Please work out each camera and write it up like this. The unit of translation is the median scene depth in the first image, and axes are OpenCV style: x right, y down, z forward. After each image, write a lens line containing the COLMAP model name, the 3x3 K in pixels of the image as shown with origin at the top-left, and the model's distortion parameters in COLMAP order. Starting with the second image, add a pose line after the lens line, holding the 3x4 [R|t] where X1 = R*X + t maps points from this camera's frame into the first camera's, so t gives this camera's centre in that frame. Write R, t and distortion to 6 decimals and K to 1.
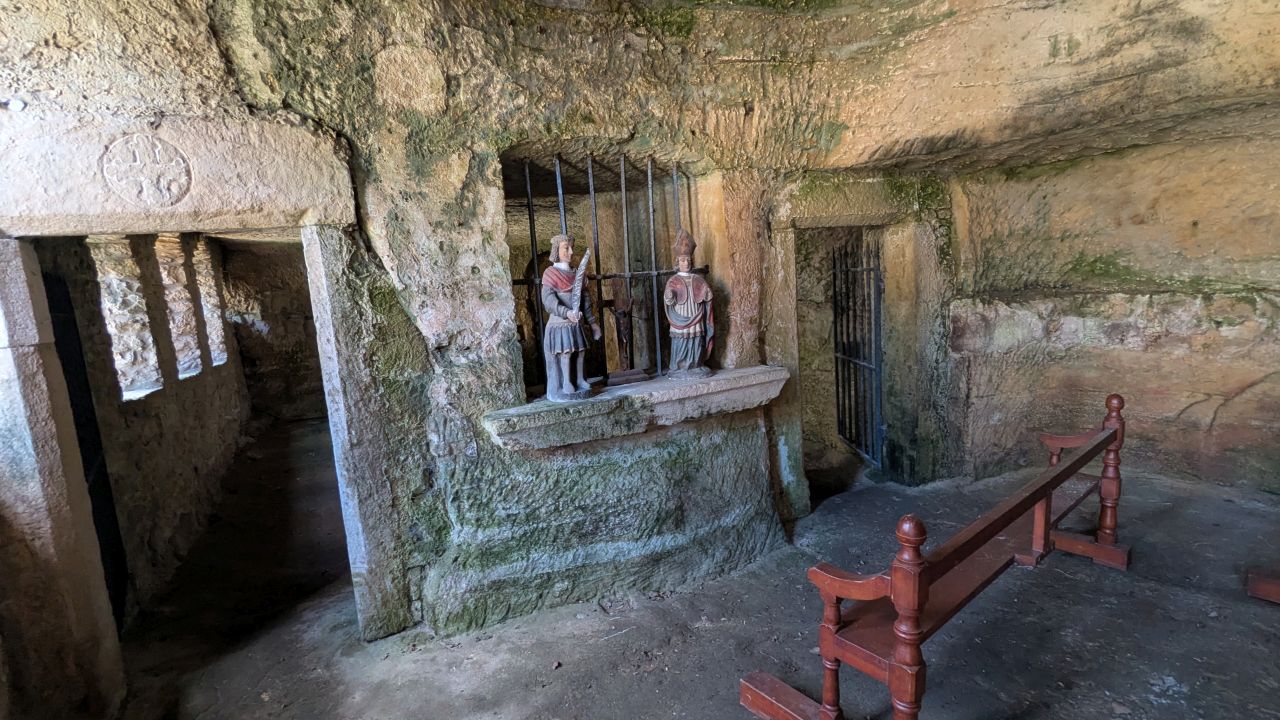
lens RADIAL K [[604.6, 0, 640.6], [0, 604.6, 362.9], [0, 0, 1]] dist [0.000428, -0.000175]
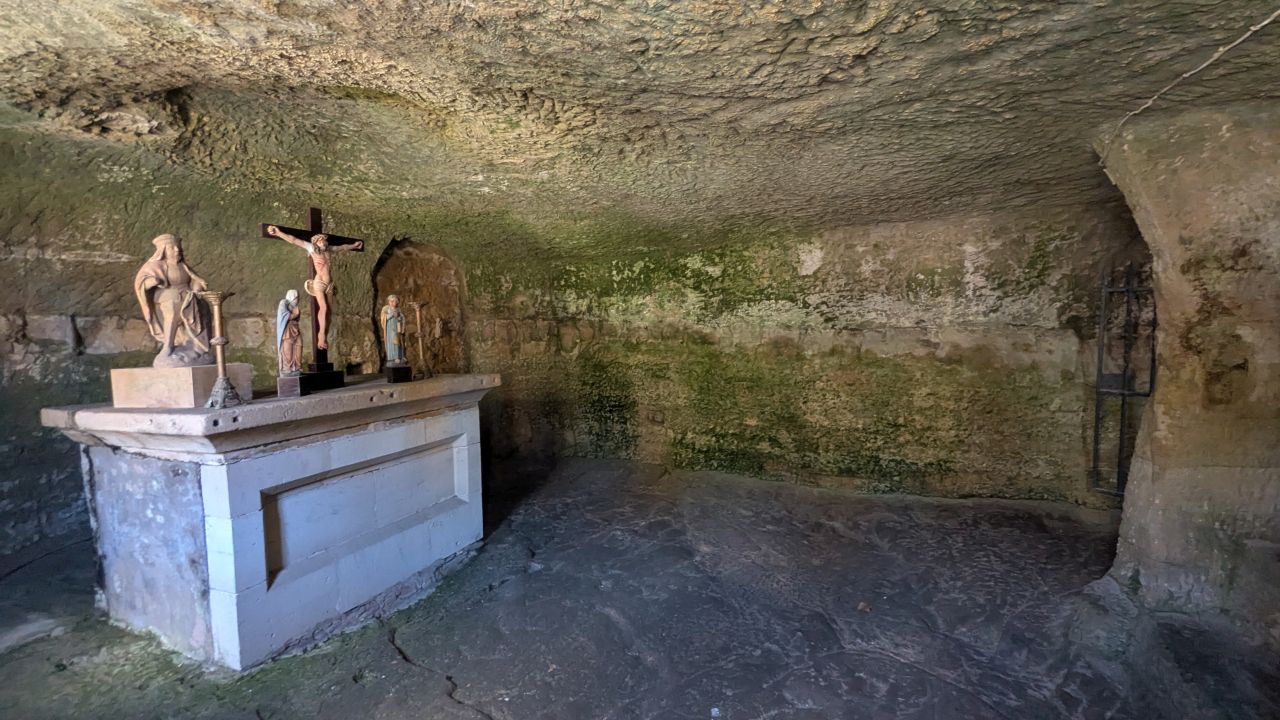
lens RADIAL K [[604.6, 0, 640.6], [0, 604.6, 362.9], [0, 0, 1]] dist [0.000428, -0.000175]
pose [[0.754726, 0.013641, 0.655899, -1.083348], [0.043871, 0.996496, -0.071205, -0.031763], [-0.654572, 0.082515, 0.751483, 1.217842]]
